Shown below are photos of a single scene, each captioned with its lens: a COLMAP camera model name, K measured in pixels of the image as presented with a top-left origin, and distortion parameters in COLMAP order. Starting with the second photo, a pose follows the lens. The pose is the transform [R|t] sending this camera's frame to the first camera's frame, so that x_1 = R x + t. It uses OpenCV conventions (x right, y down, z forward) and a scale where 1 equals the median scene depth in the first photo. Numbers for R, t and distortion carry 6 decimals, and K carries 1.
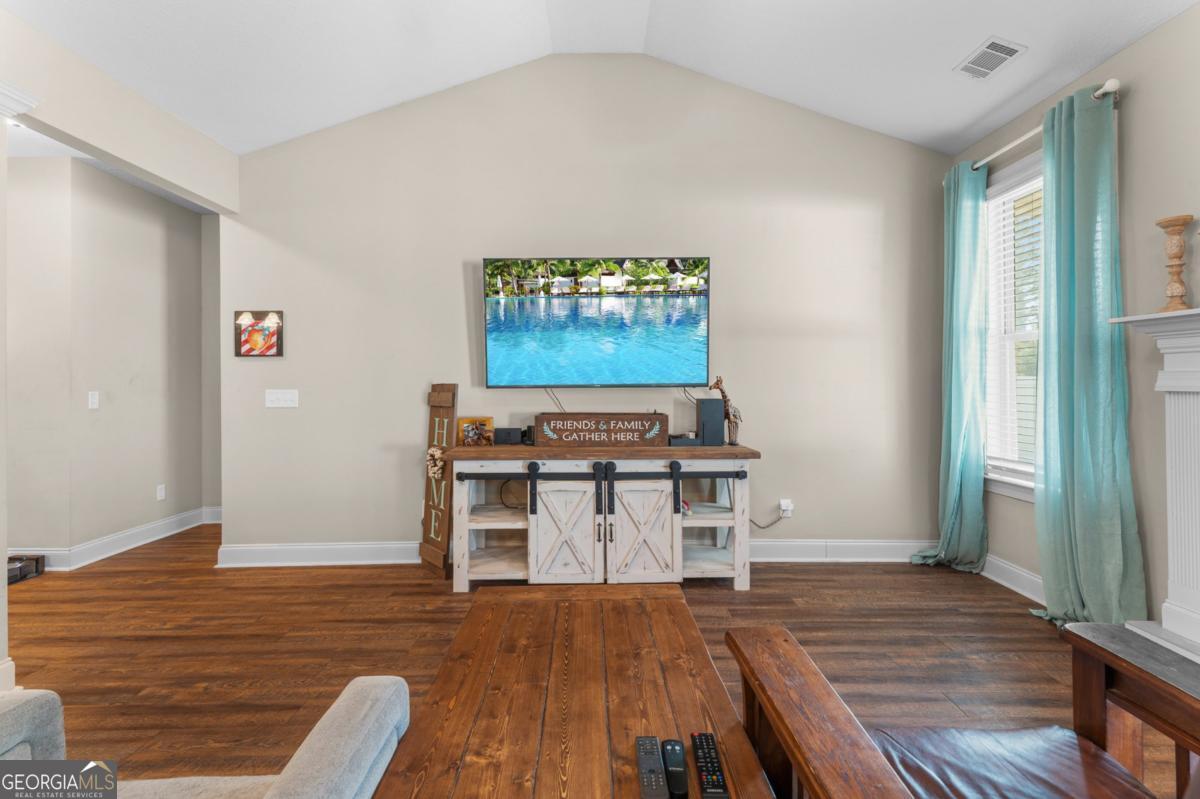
lens RADIAL K [[539.9, 0, 597.3], [0, 539.9, 383.9], [0, 0, 1]] dist [0.013081, -0.000270]
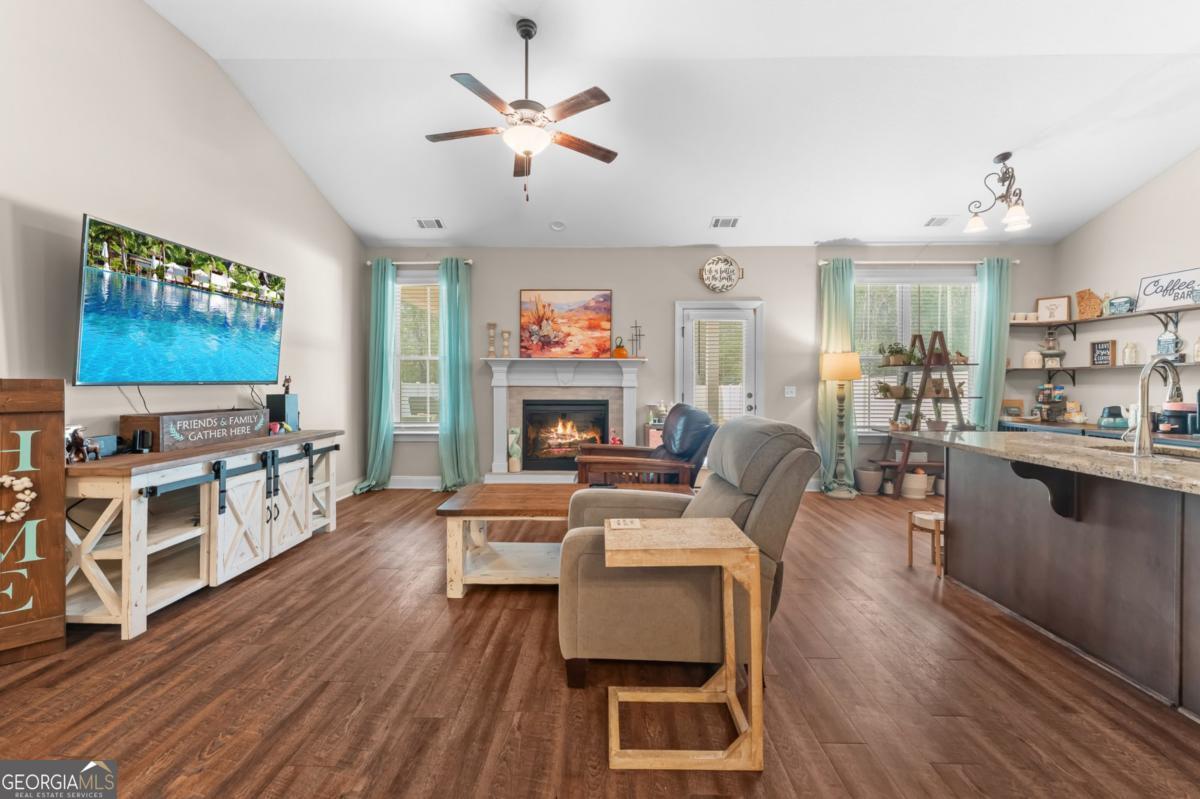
lens RADIAL K [[482.1, 0, 599.9], [0, 482.1, 386.3], [0, 0, 1]] dist [0.011913, 0.000109]
pose [[0.025957, -0.001435, 0.999662, -0.873145], [-0.003526, 0.999993, 0.001527, 0.005728], [-0.999657, -0.003564, 0.025952, 0.259313]]
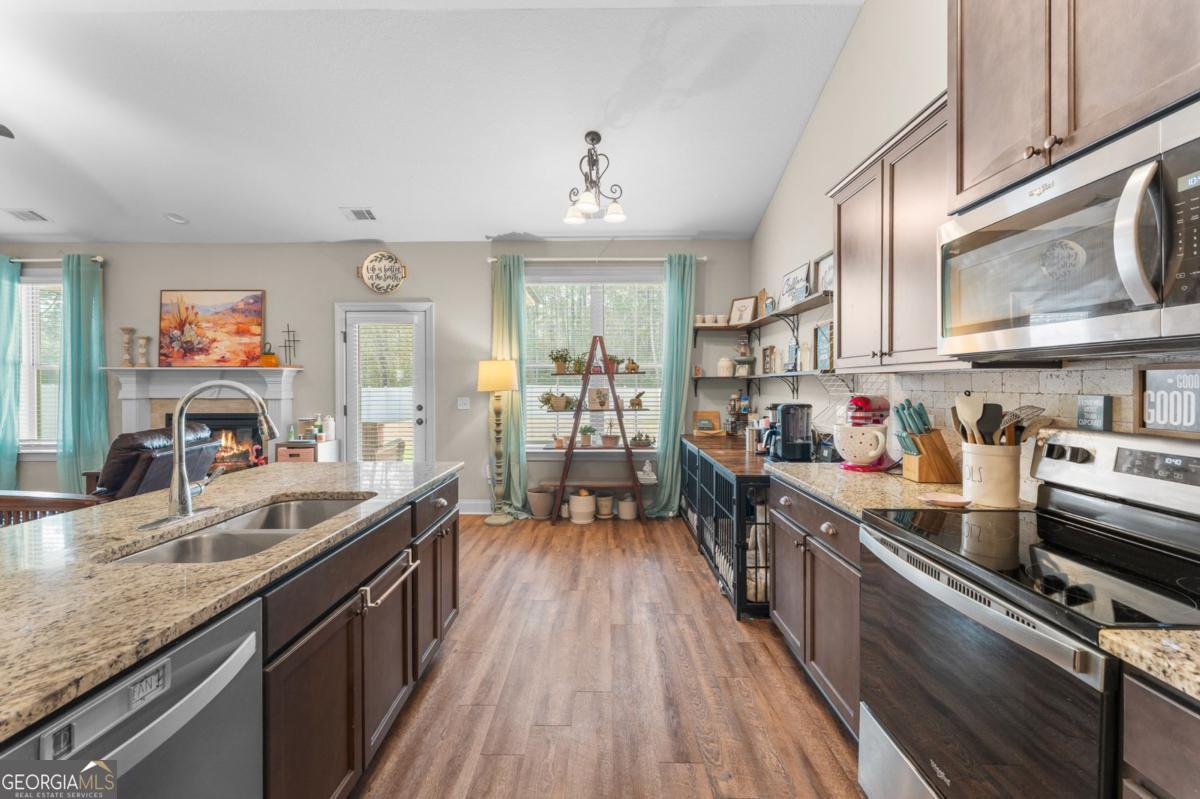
lens RADIAL K [[482.1, 0, 599.9], [0, 482.1, 386.3], [0, 0, 1]] dist [0.011913, 0.000109]
pose [[0.030013, 0.002273, 0.999547, -0.682220], [0.000342, 0.999997, -0.002285, -0.023004], [-0.999549, 0.000411, 0.030012, -0.759509]]
